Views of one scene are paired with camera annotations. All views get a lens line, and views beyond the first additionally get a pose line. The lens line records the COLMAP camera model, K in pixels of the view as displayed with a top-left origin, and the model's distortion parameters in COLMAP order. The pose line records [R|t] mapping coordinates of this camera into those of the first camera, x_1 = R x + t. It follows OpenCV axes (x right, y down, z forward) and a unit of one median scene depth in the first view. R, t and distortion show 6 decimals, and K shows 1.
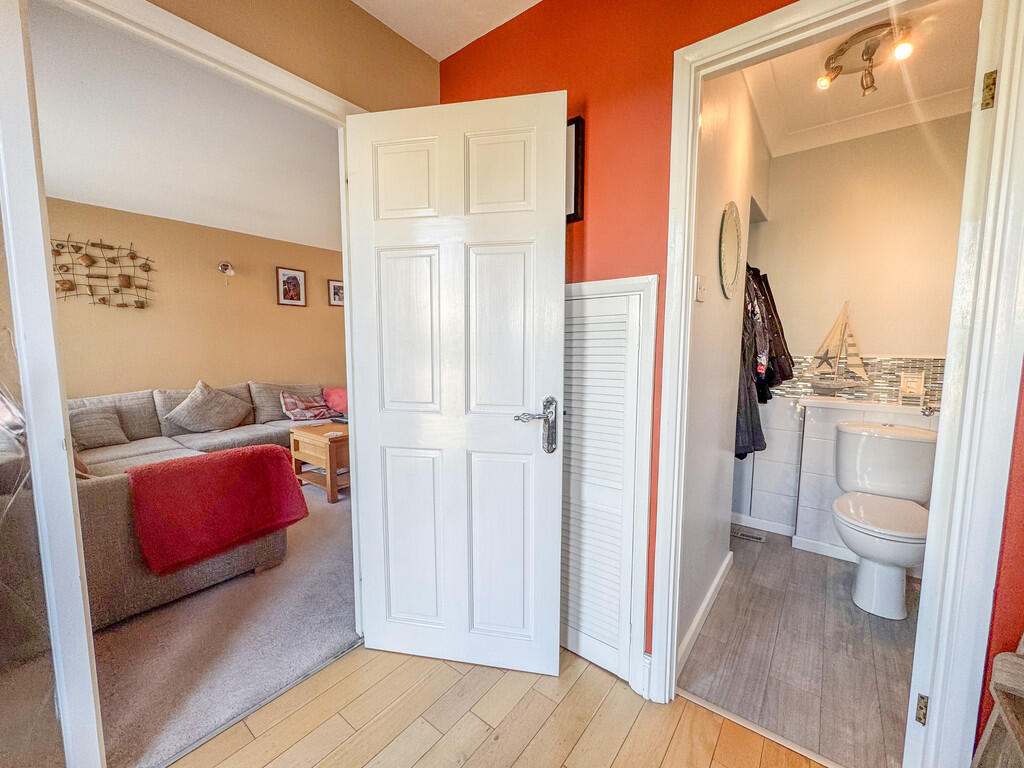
lens RADIAL K [[419.8, 0, 507.7], [0, 419.8, 384.0], [0, 0, 1]] dist [-0.000756, -0.000117]
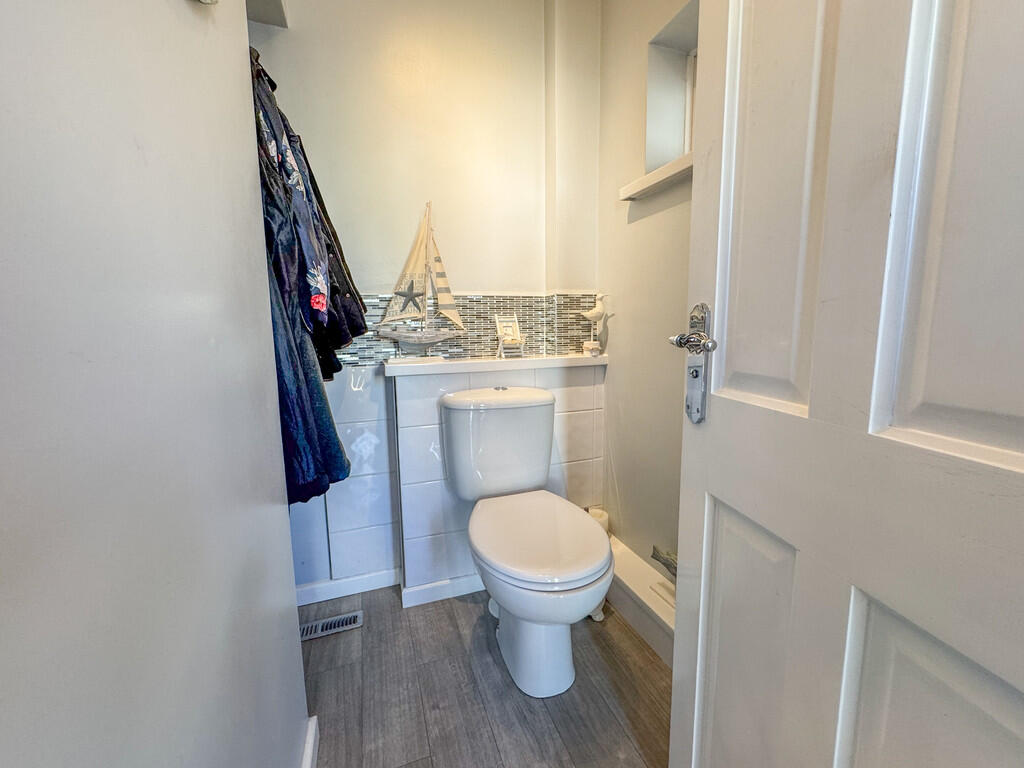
lens RADIAL K [[419.8, 0, 509.6], [0, 419.8, 382.5], [0, 0, 1]] dist [-0.000756, -0.000117]
pose [[0.542761, -0.123332, 0.830782, 0.309524], [0.098791, 0.991668, 0.082674, 0.029379], [-0.834057, 0.037202, 0.550423, 0.547389]]
